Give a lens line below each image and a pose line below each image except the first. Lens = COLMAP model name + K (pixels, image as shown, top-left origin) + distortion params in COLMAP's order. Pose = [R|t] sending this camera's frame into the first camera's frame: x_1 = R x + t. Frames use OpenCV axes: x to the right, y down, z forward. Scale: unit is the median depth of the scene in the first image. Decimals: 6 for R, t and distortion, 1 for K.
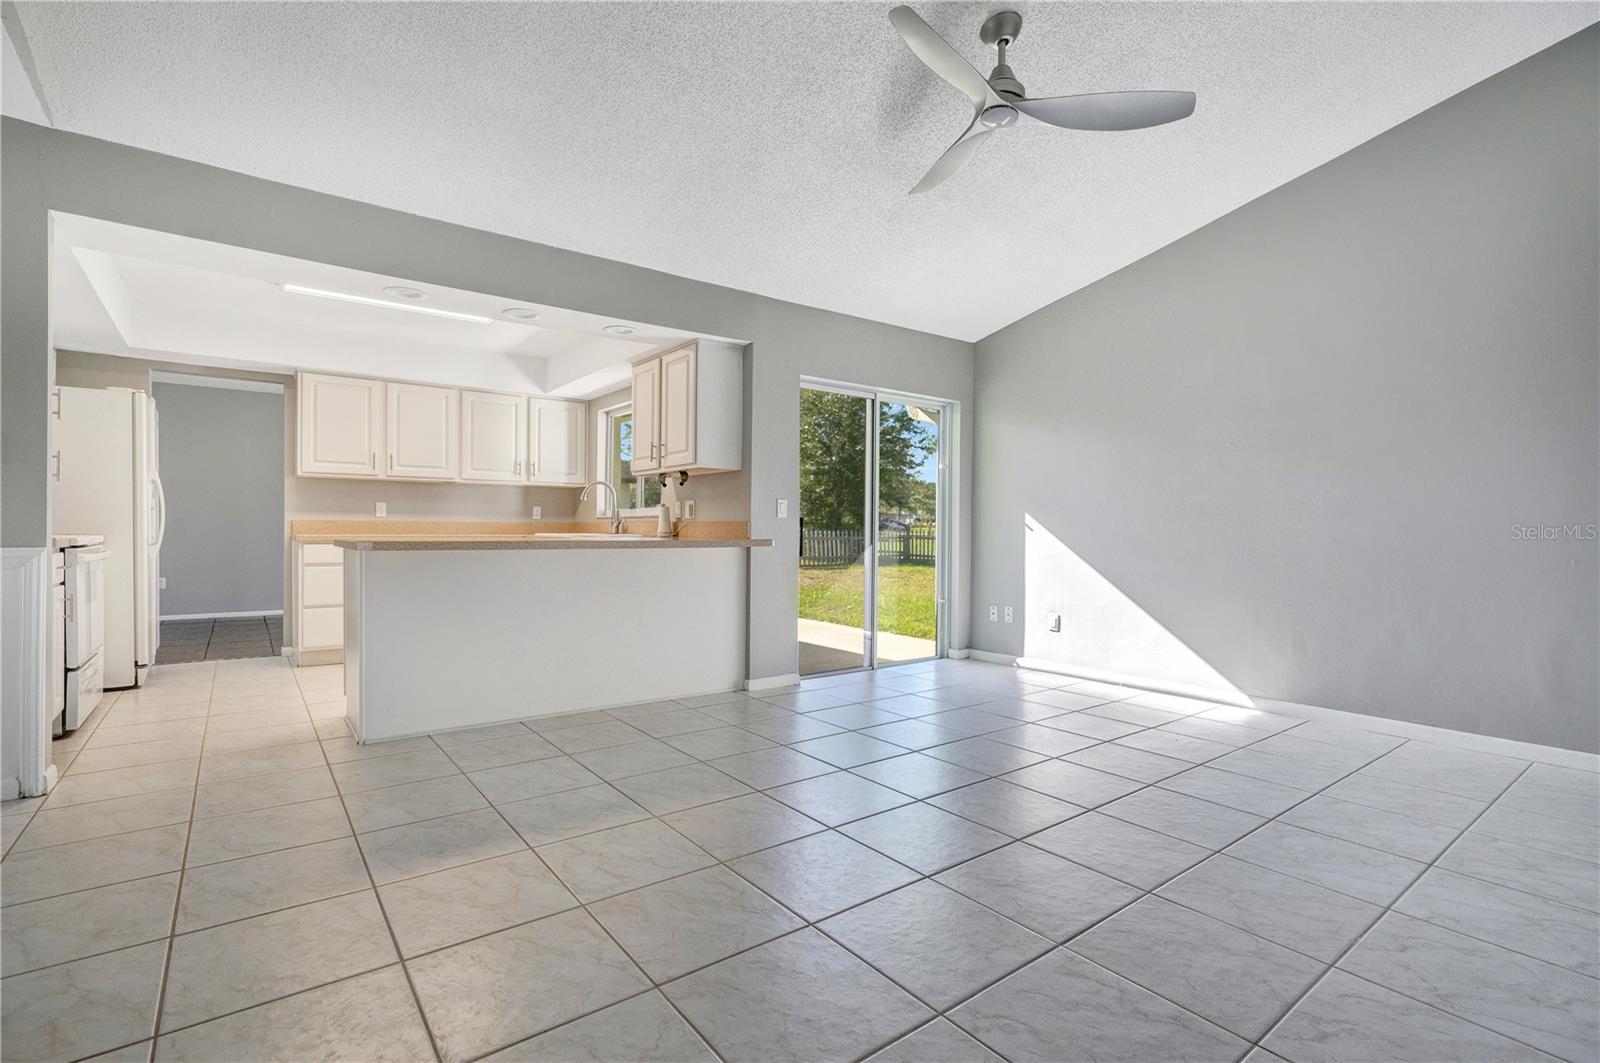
lens RADIAL K [[740.8, 0, 770.9], [0, 740.8, 533.1], [0, 0, 1]] dist [-0.000334, 0.001034]
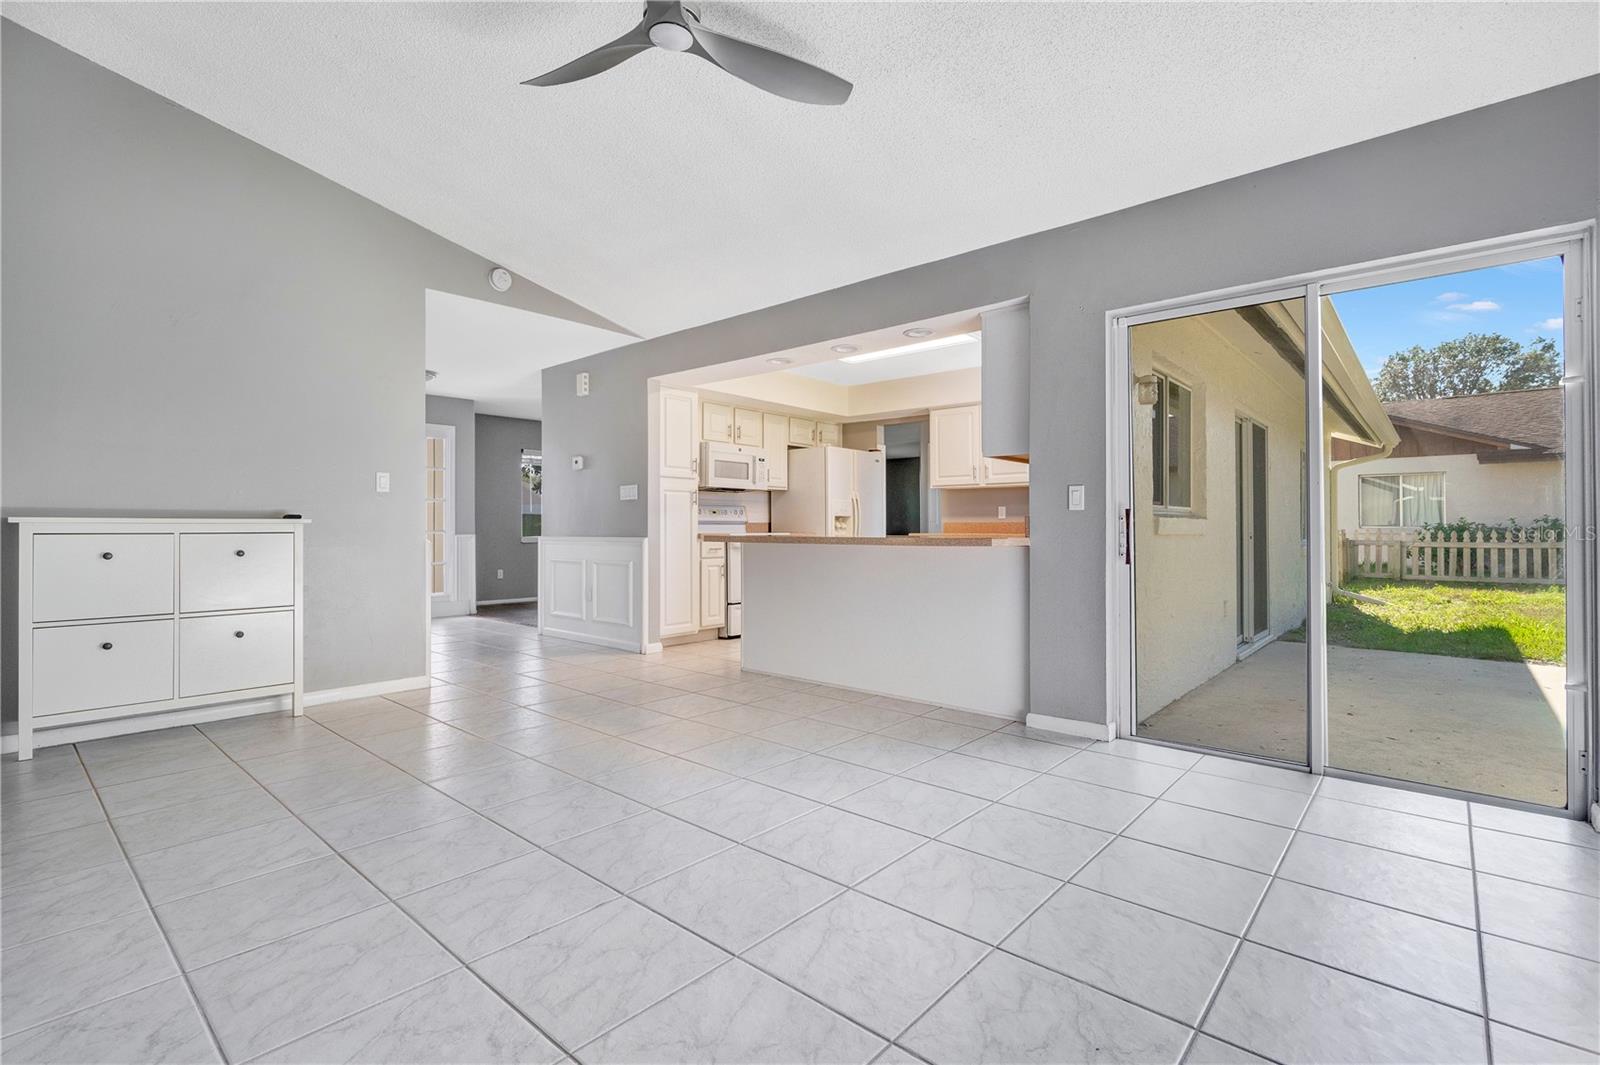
lens RADIAL K [[724.3, 0, 800.0], [0, 724.3, 532.5], [0, 0, 1]] dist [0.000914, 0.000401]
pose [[0.206018, -0.003724, -0.978541, 0.673783], [-0.000168, 0.999993, -0.003841, 0.005290], [0.978548, 0.000955, 0.206016, 0.580137]]
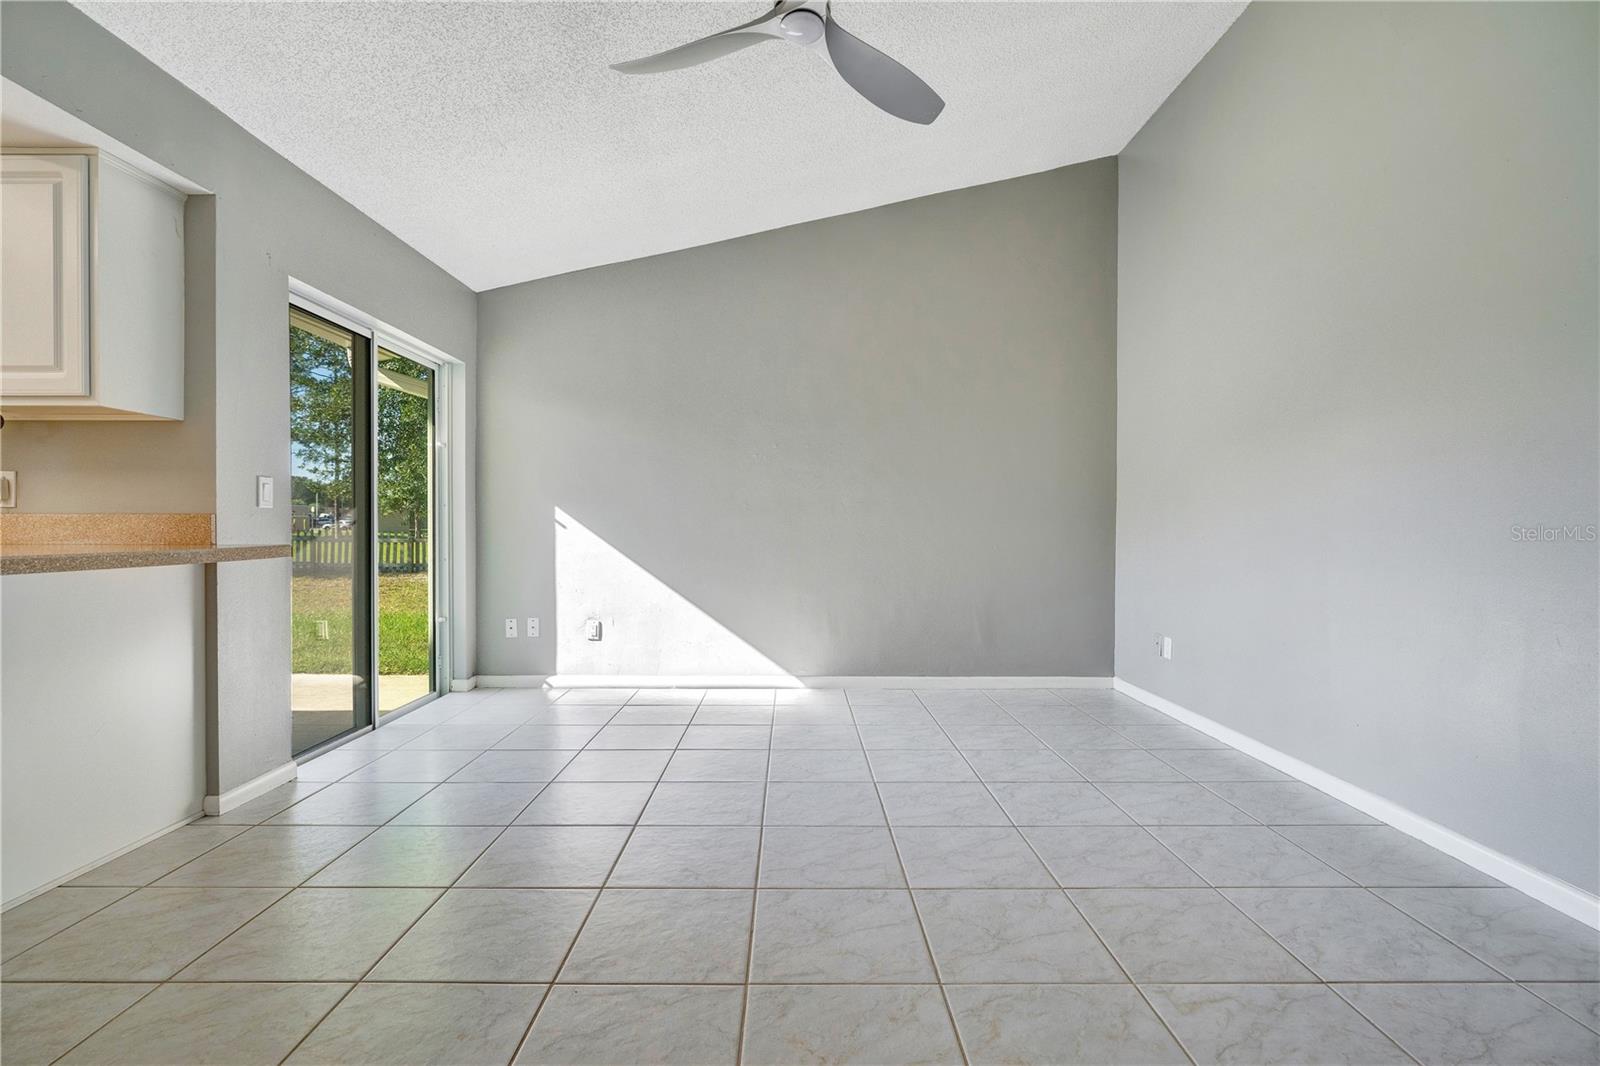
lens RADIAL K [[753.5, 0, 806.6], [0, 753.5, 537.4], [0, 0, 1]] dist [-0.005290, 0.000194]
pose [[0.586149, -0.016891, 0.810027, -0.223765], [0.007066, 0.999851, 0.015737, -0.003689], [-0.810173, -0.003500, 0.586181, 0.300252]]
